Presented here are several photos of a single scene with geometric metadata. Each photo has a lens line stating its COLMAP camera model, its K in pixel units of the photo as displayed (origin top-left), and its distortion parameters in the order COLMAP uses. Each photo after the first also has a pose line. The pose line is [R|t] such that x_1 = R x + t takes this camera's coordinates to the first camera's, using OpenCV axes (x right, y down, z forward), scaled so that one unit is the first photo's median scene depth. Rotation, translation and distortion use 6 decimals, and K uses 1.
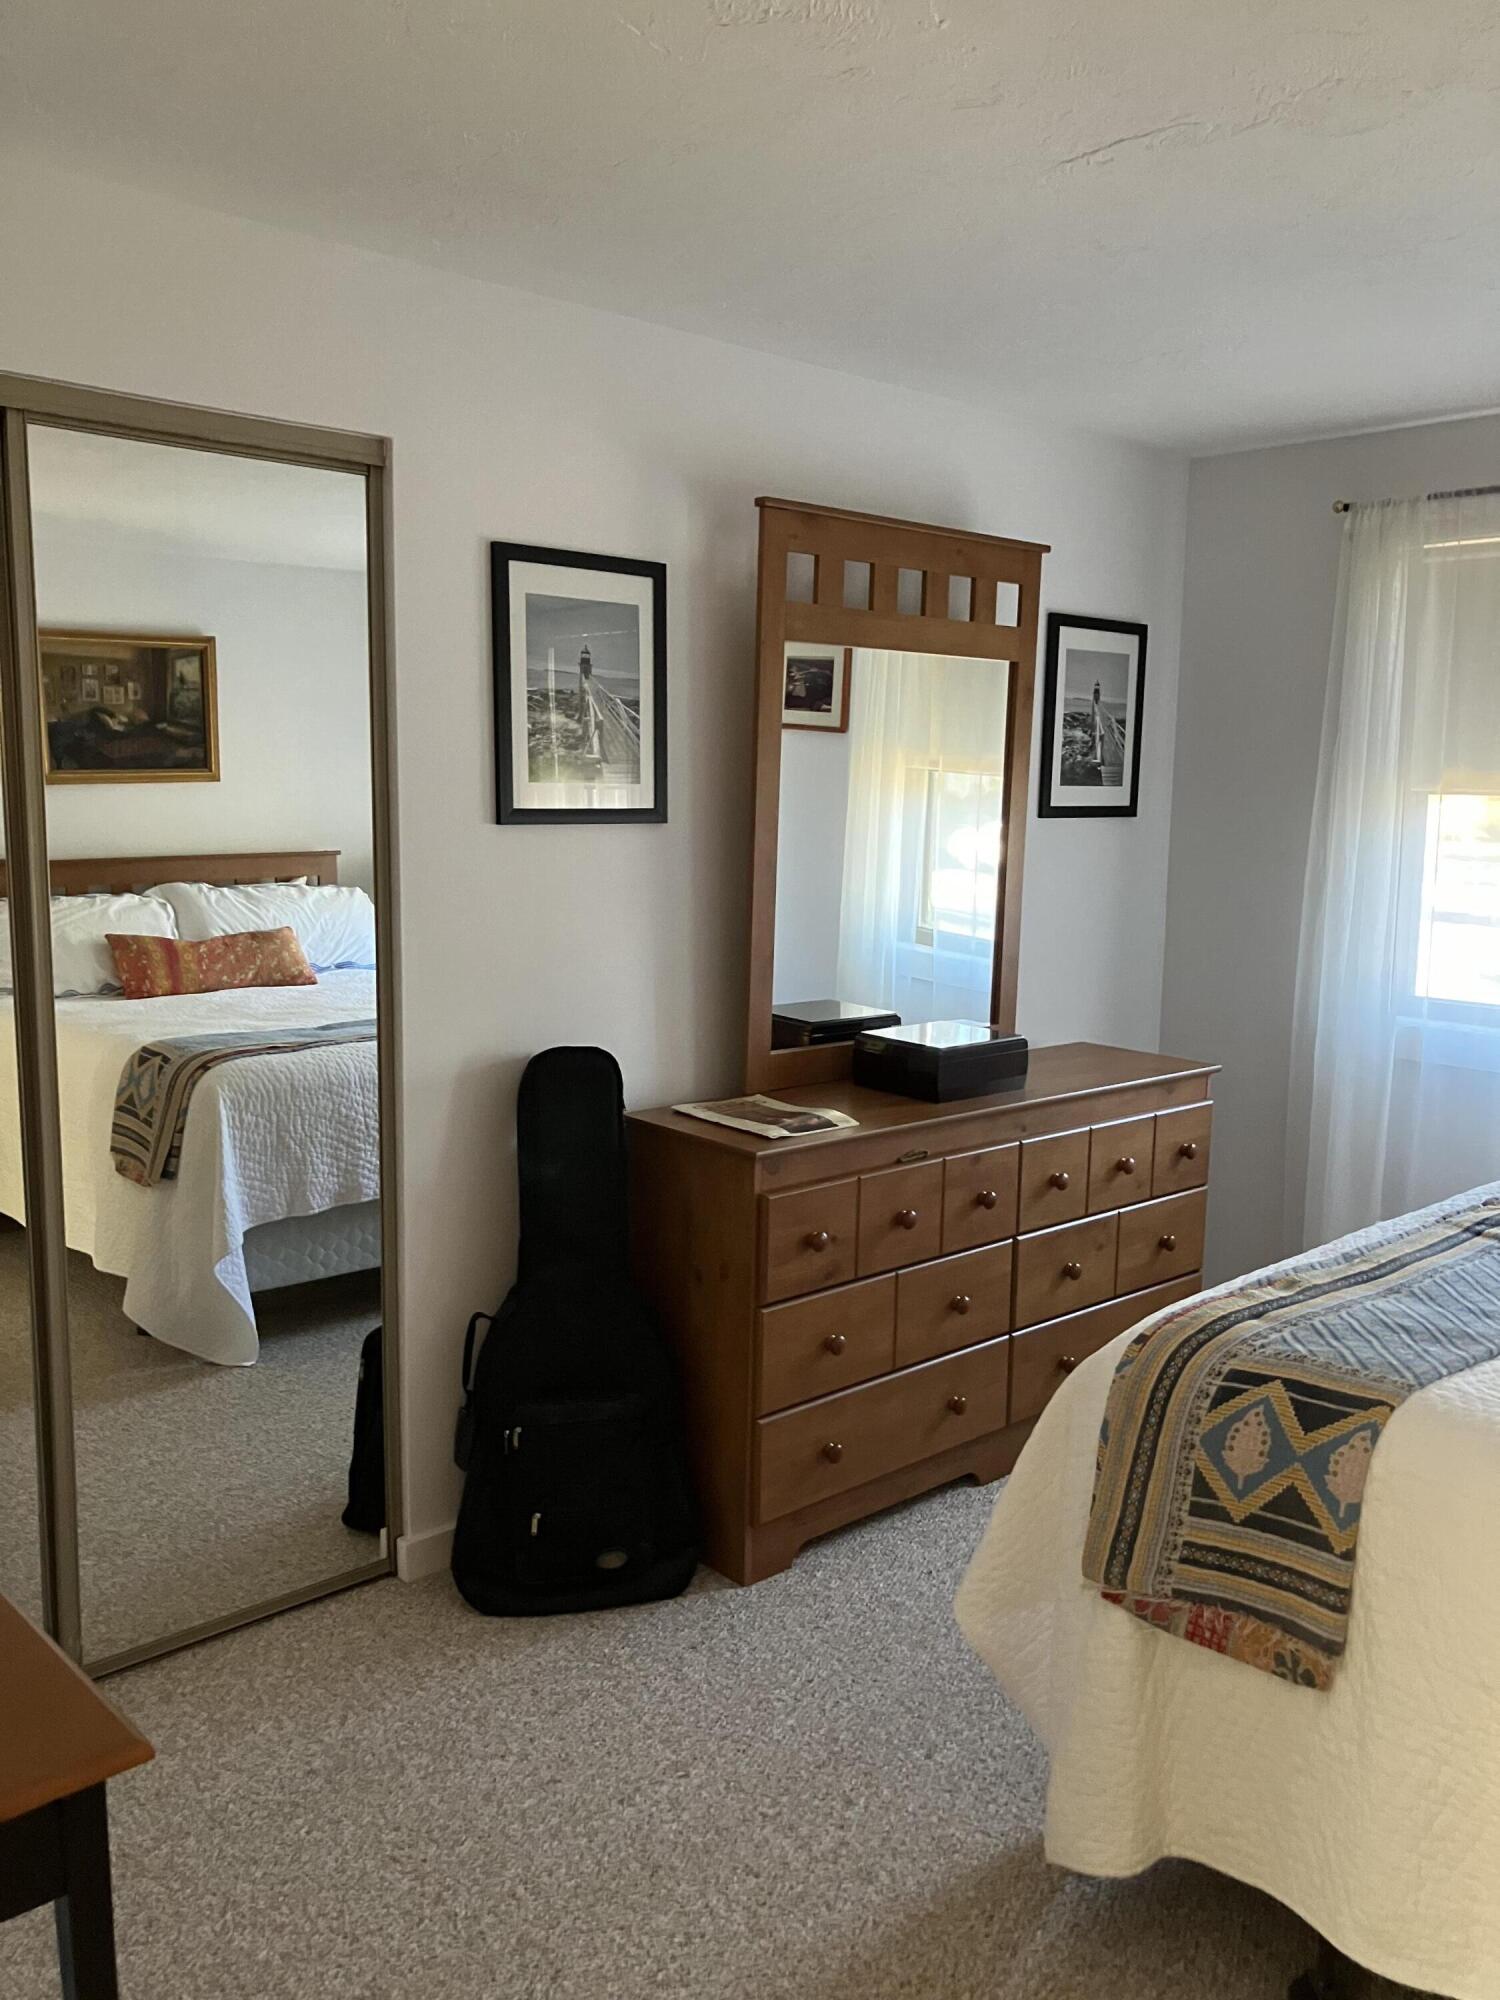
lens RADIAL K [[1657.2, 0, 750.7], [0, 1657.2, 1027.5], [0, 0, 1]] dist [0.018975, 0.005954]
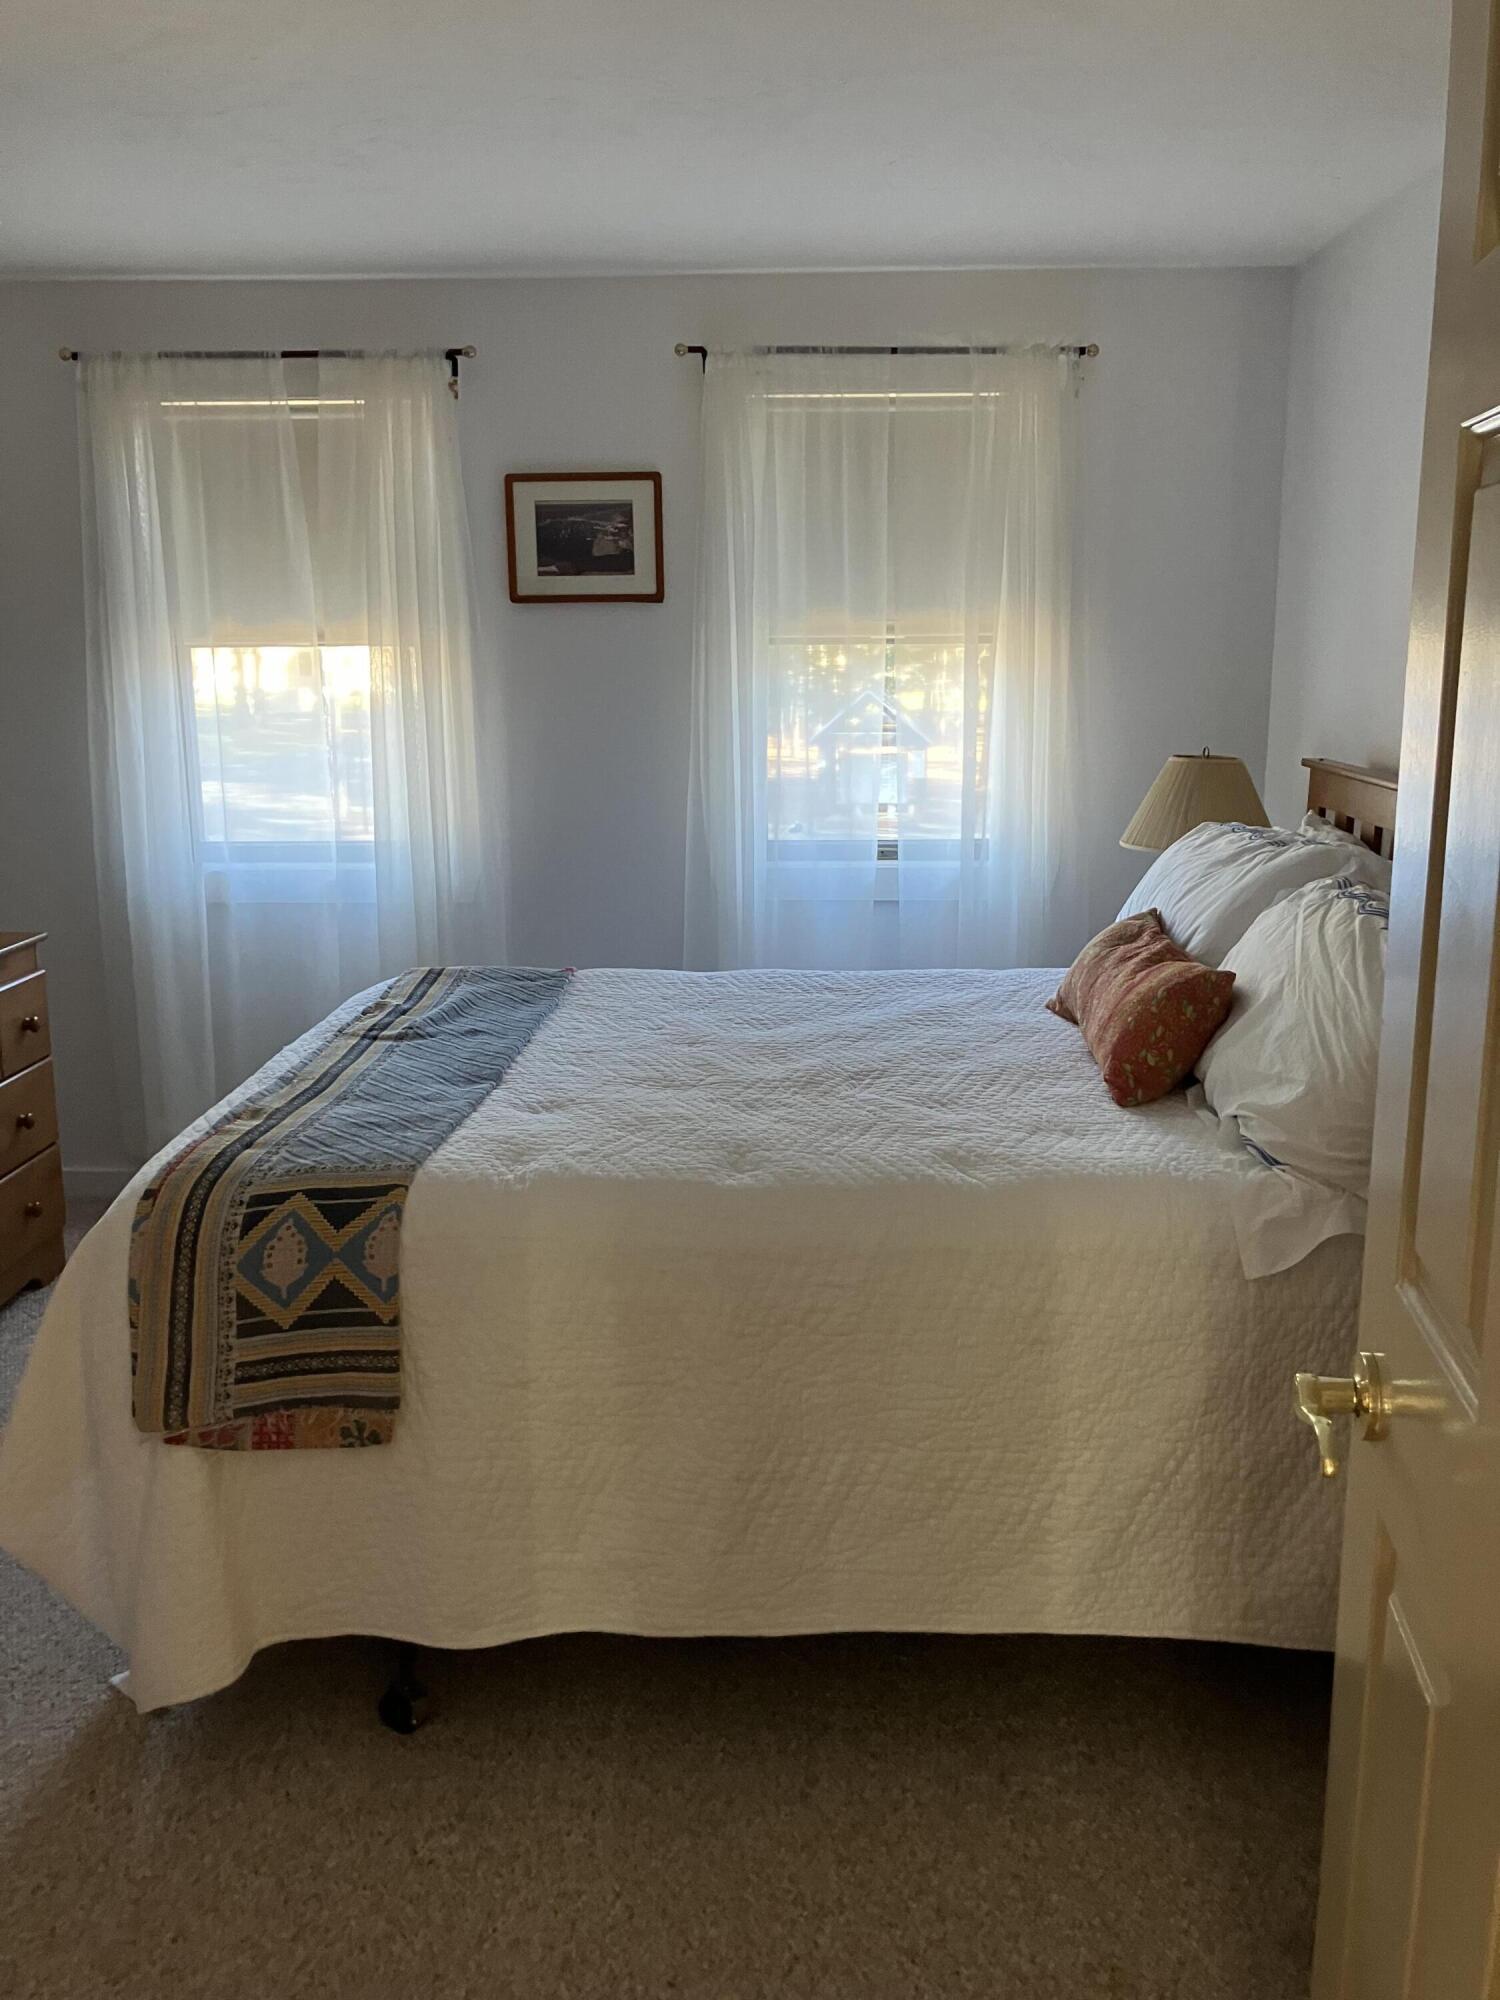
lens RADIAL K [[1664.4, 0, 748.7], [0, 1664.4, 1012.0], [0, 0, 1]] dist [0.014365, 0.007598]
pose [[0.711419, -0.177315, 0.680031, -0.192622], [0.125309, 0.984146, 0.125519, -0.005804], [-0.691506, -0.004083, 0.722359, 0.002450]]
